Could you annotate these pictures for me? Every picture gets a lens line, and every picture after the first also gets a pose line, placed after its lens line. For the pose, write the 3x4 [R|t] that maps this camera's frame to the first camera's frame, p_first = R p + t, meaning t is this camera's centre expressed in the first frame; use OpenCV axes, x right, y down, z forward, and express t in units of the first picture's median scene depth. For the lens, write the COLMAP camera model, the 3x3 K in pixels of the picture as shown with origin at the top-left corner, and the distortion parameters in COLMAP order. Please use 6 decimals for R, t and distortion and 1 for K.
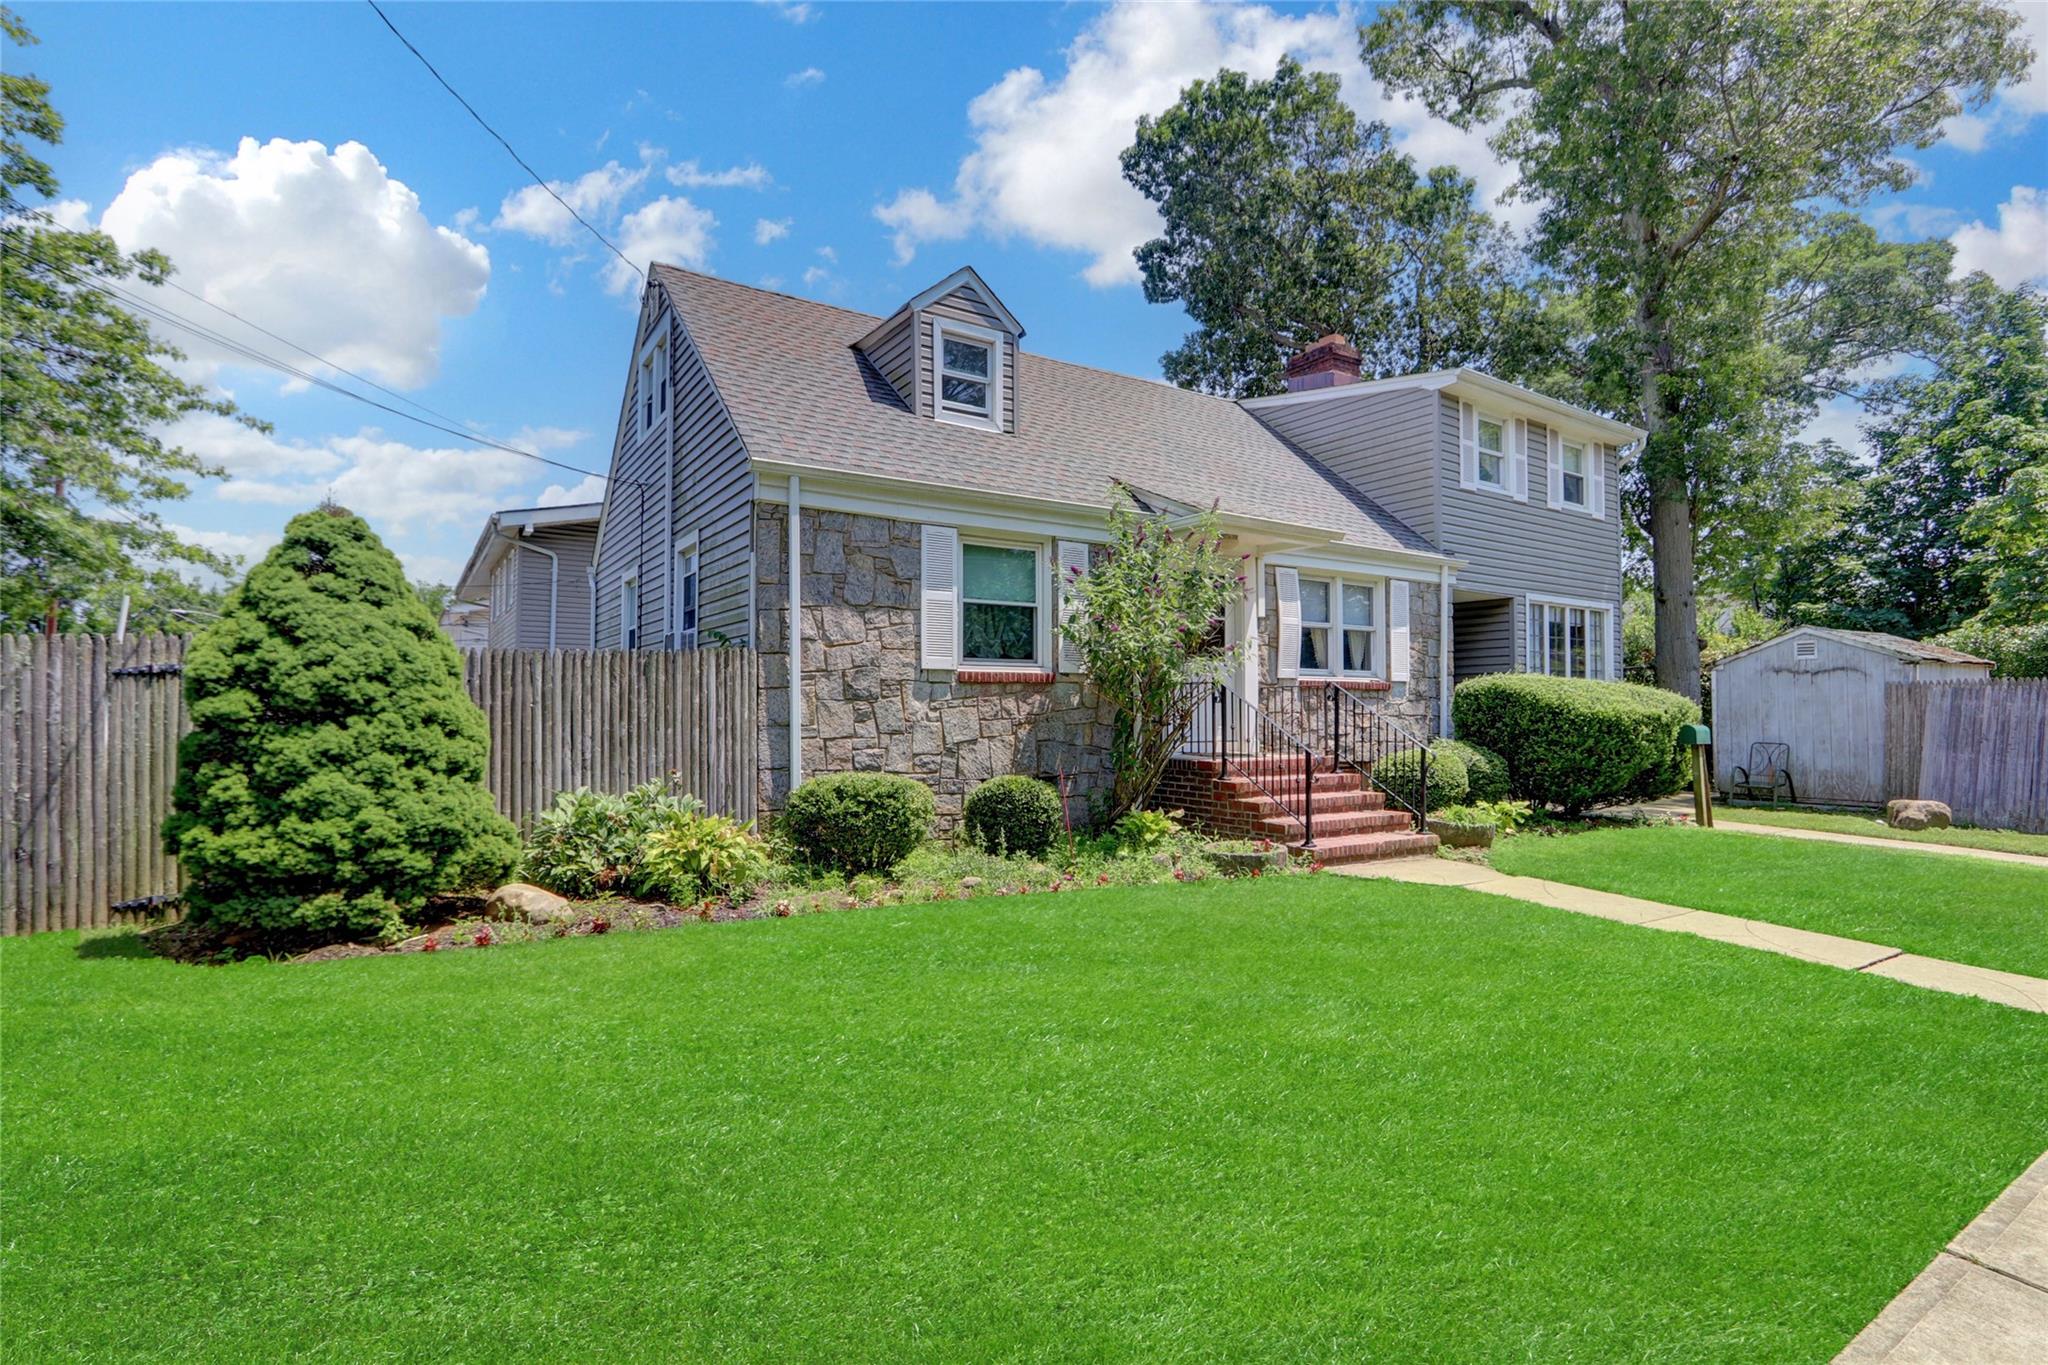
lens RADIAL K [[948.7, 0, 1016.8], [0, 948.7, 687.0], [0, 0, 1]] dist [-0.014482, 0.001047]
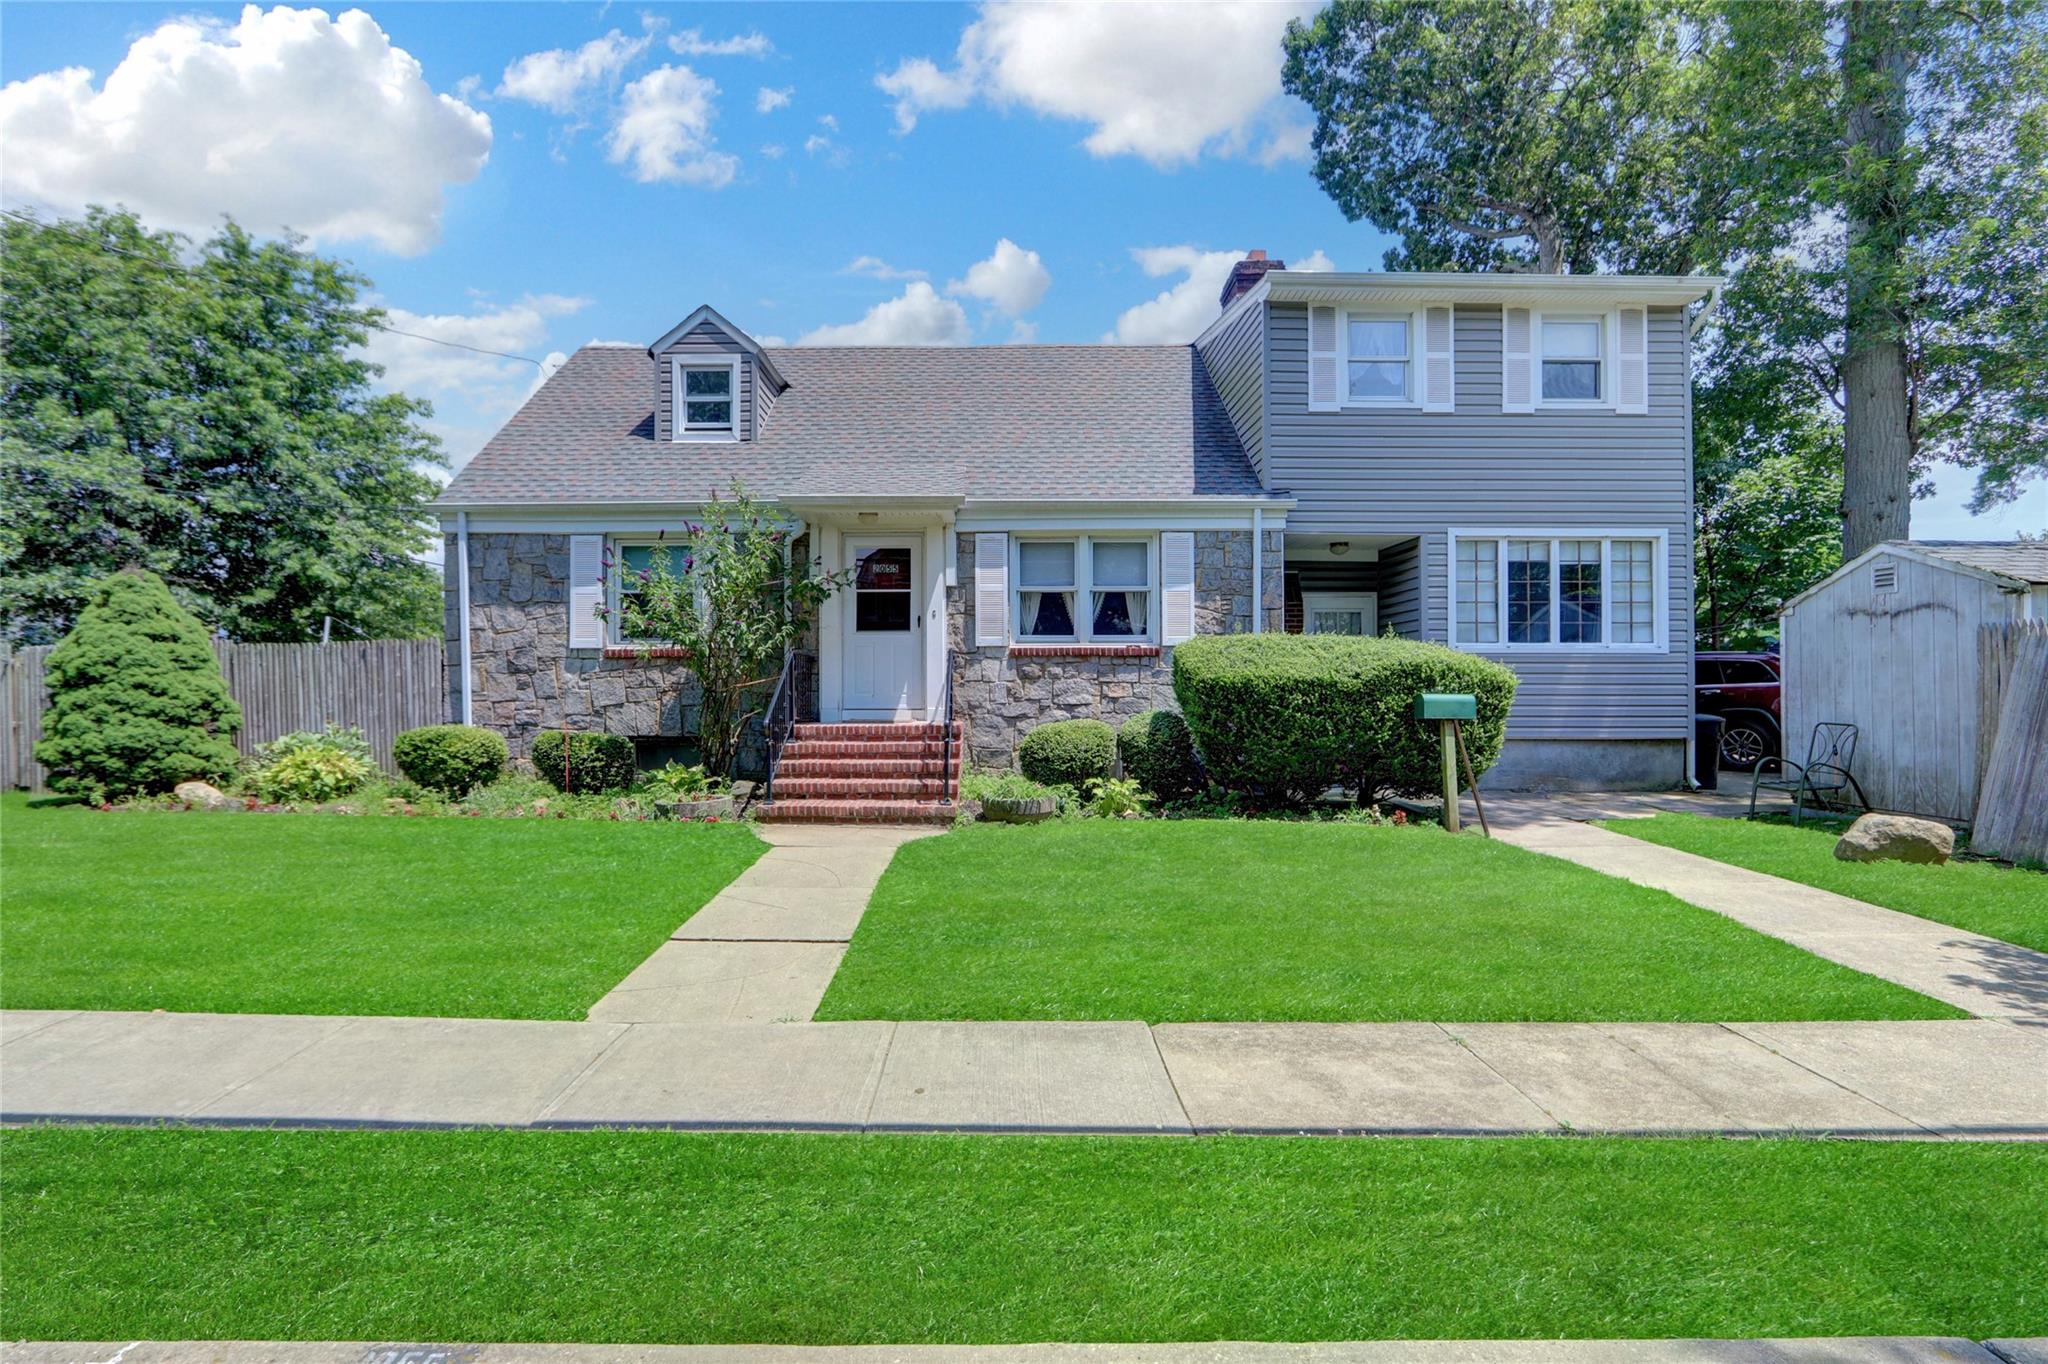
lens RADIAL K [[948.7, 0, 1016.8], [0, 948.7, 686.5], [0, 0, 1]] dist [-0.014482, 0.001047]
pose [[0.847975, -0.004180, -0.530020, 1.067381], [0.017201, 0.999659, 0.019636, 0.017489], [0.529757, -0.025768, 0.847758, 0.228531]]
